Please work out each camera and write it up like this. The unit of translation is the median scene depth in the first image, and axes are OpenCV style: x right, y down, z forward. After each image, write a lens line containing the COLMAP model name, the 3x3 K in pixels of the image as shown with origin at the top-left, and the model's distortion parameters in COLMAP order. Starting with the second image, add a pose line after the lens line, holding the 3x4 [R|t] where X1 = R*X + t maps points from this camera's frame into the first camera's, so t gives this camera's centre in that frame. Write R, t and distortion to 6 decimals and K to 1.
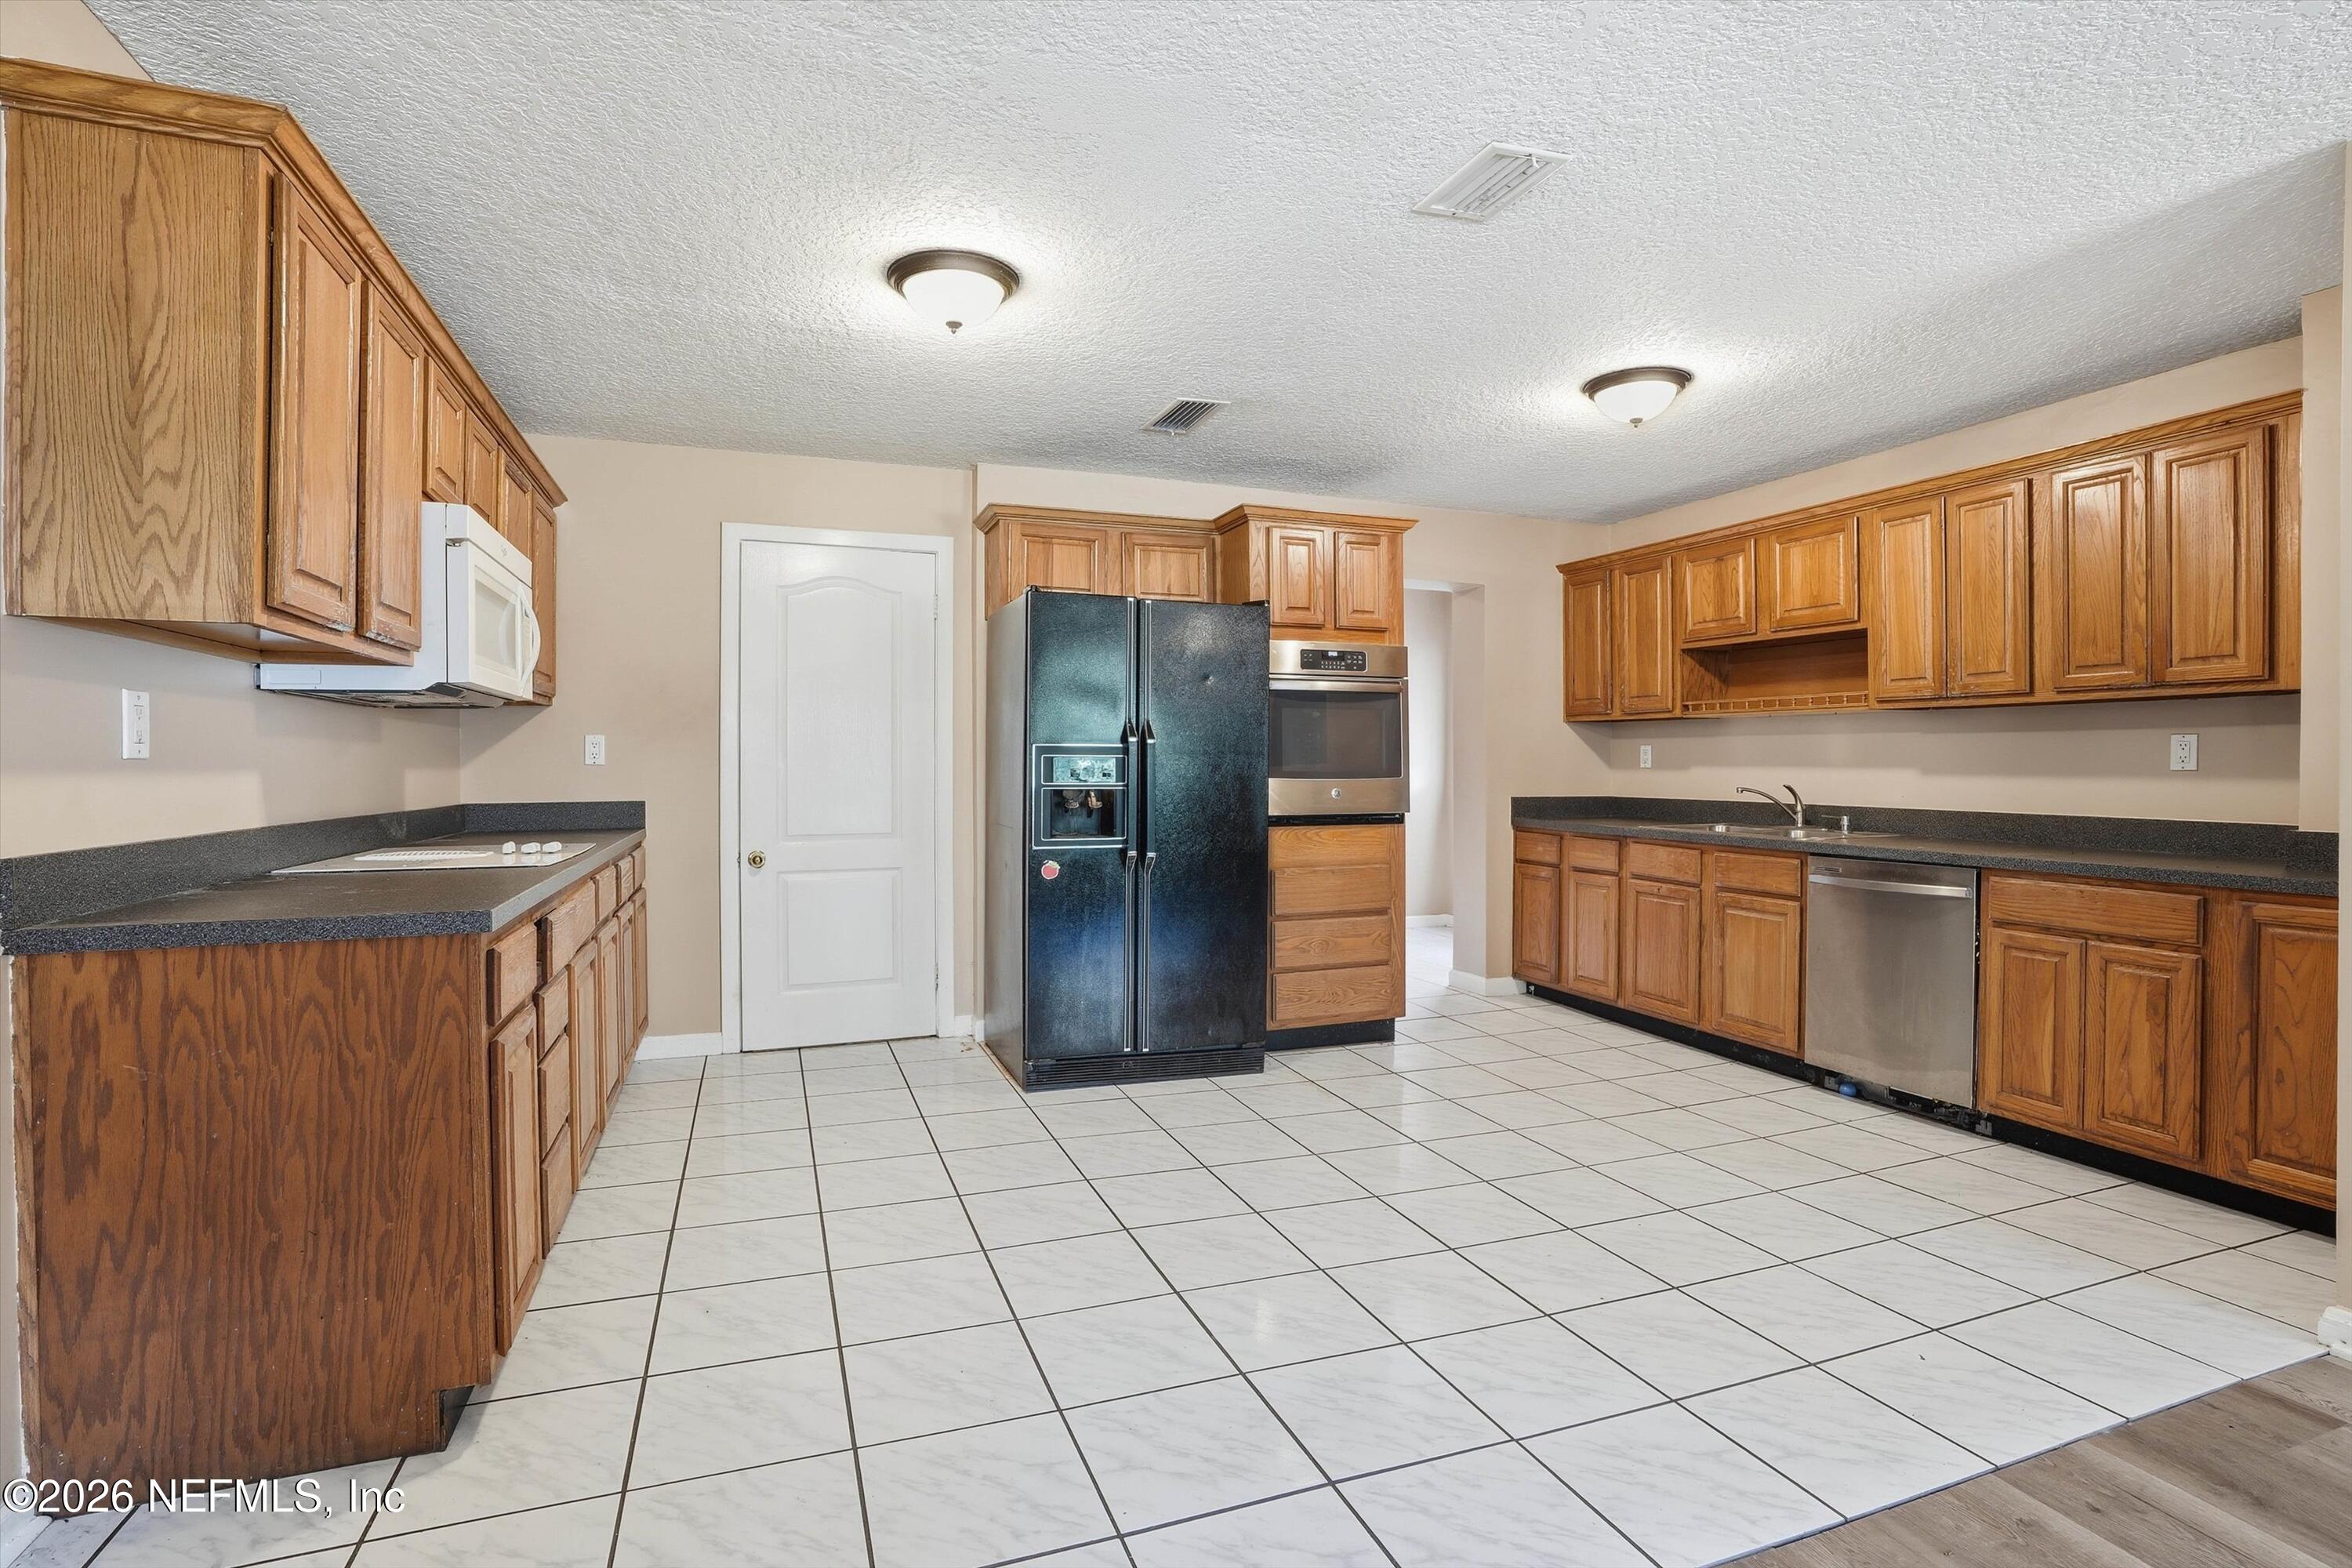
lens RADIAL K [[1103.8, 0, 1176.0], [0, 1103.8, 784.0], [0, 0, 1]] dist [-0.064062, 0.025041]
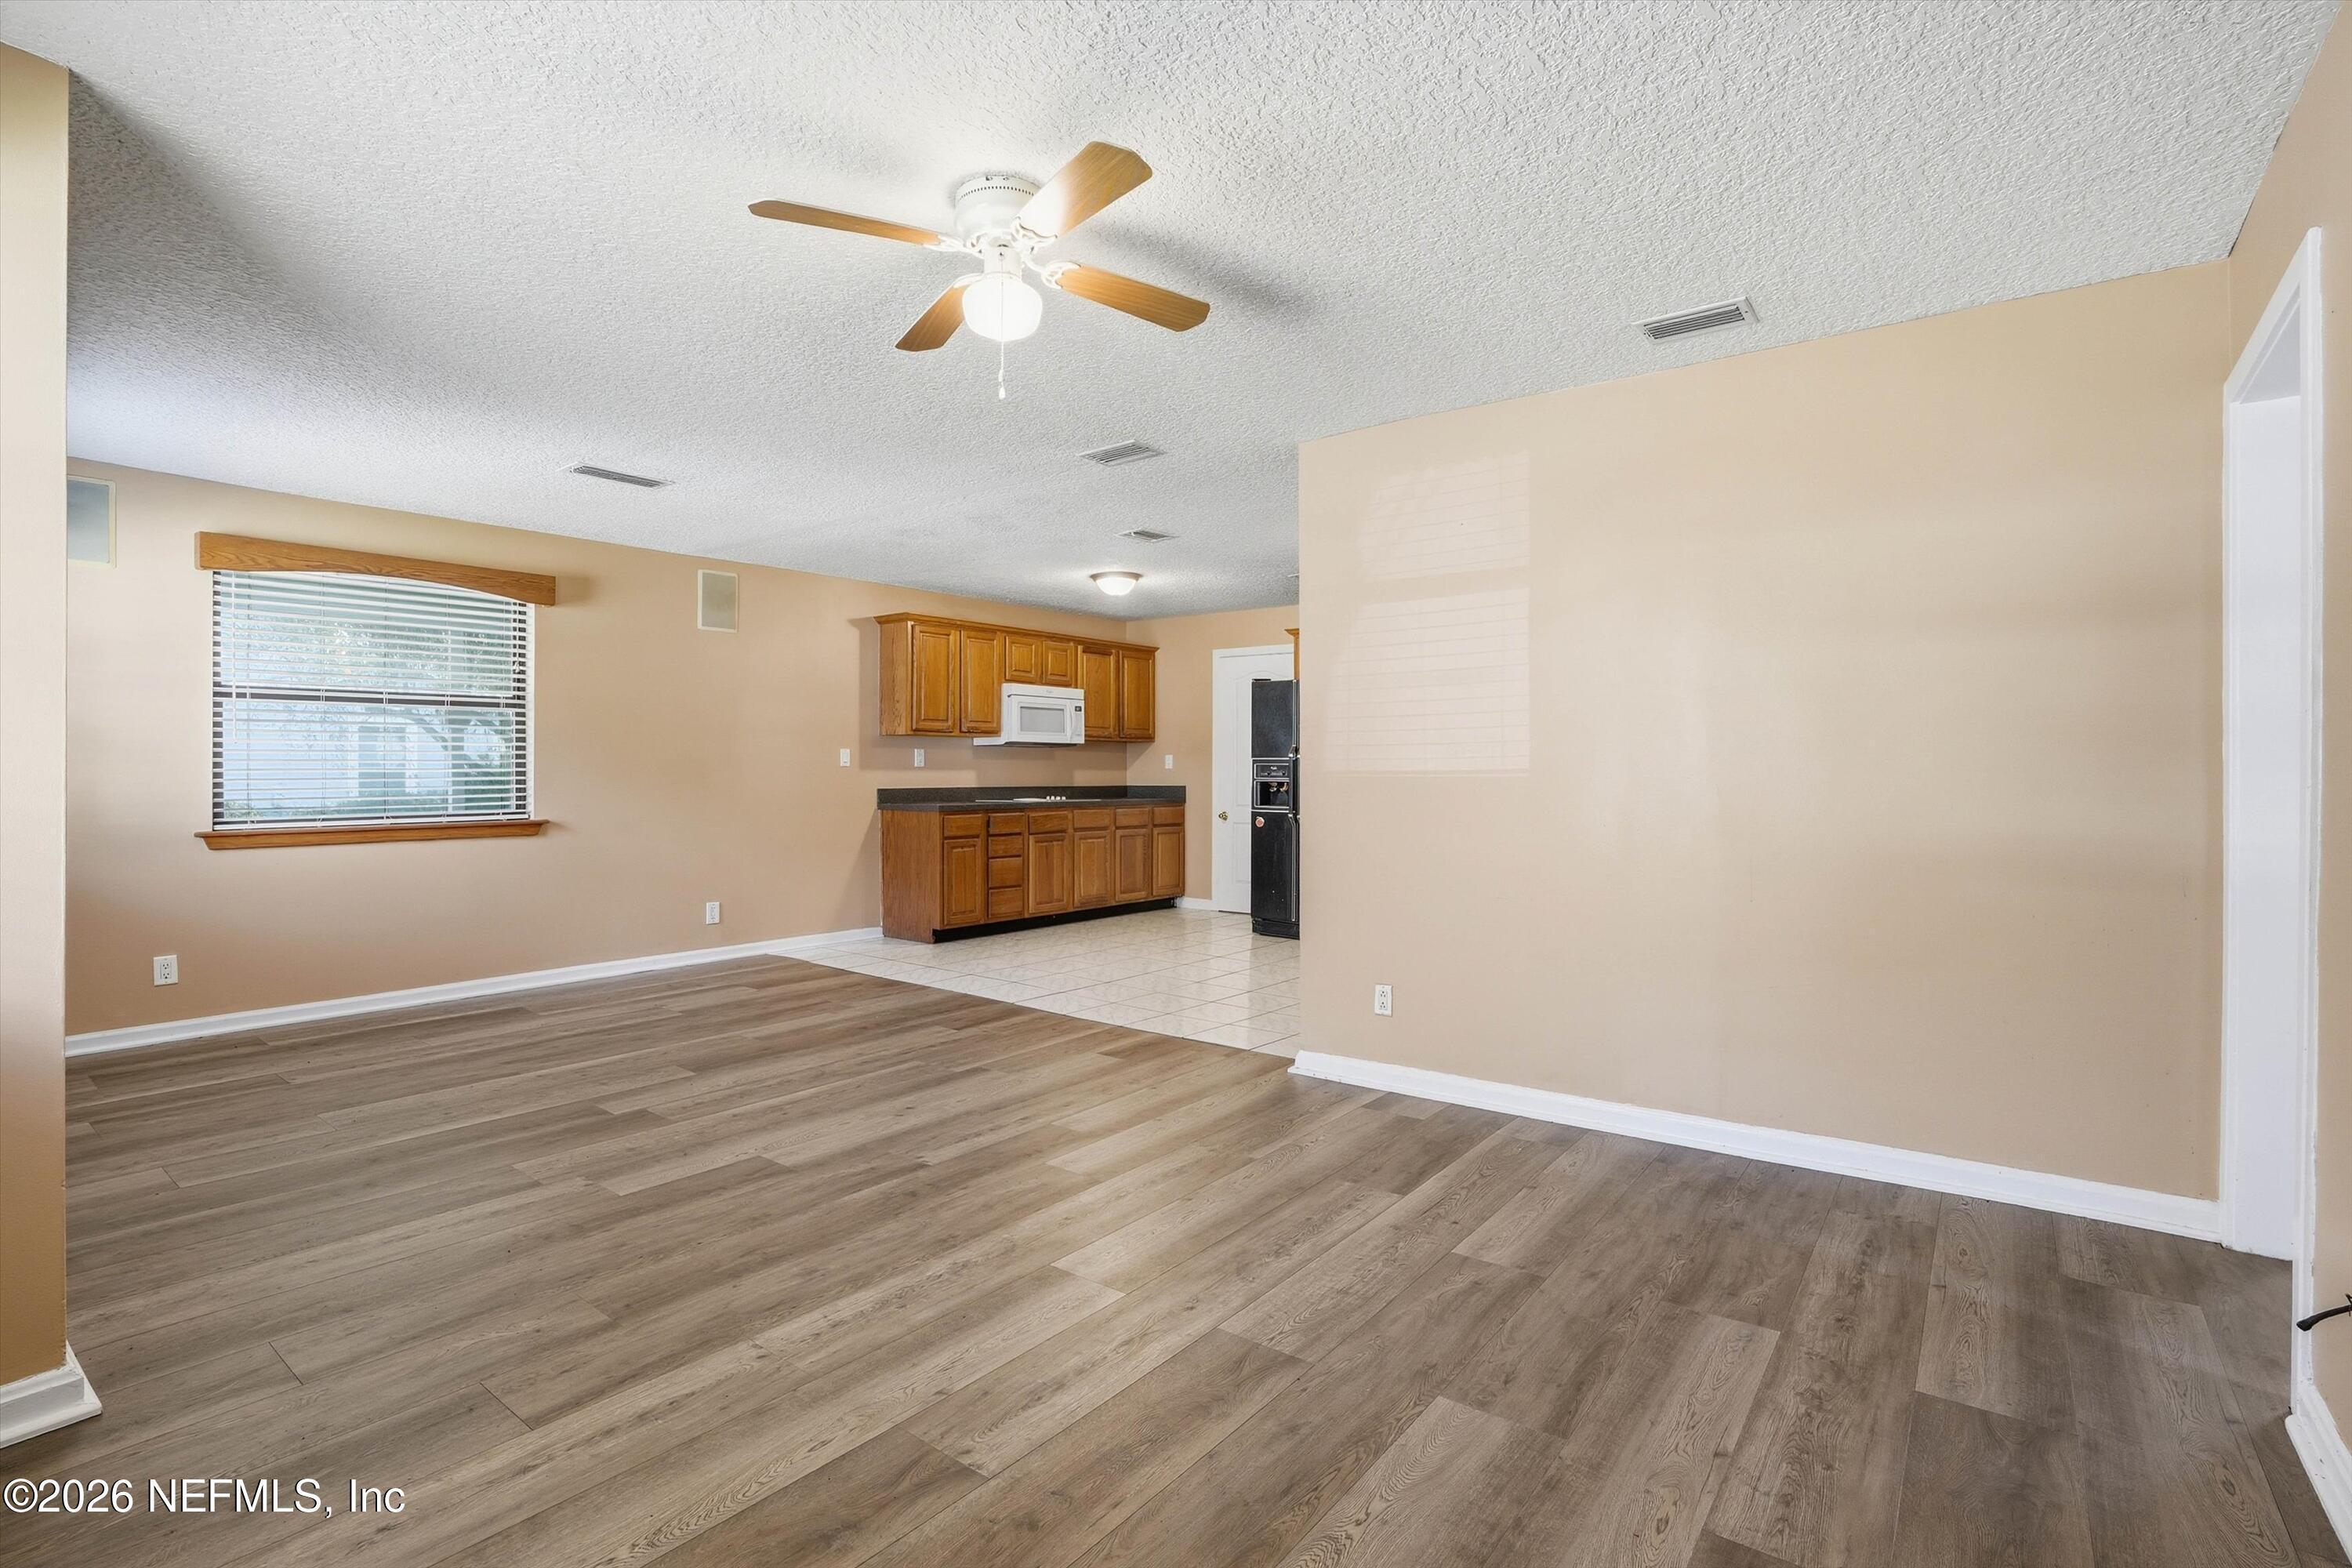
lens RADIAL K [[1103.8, 0, 1176.0], [0, 1103.8, 784.0], [0, 0, 1]] dist [-0.064062, 0.025041]
pose [[0.516696, 0.008048, -0.856131, 1.428855], [-0.013242, 0.999911, 0.001407, 0.010361], [0.856066, 0.010610, 0.516757, -0.131311]]
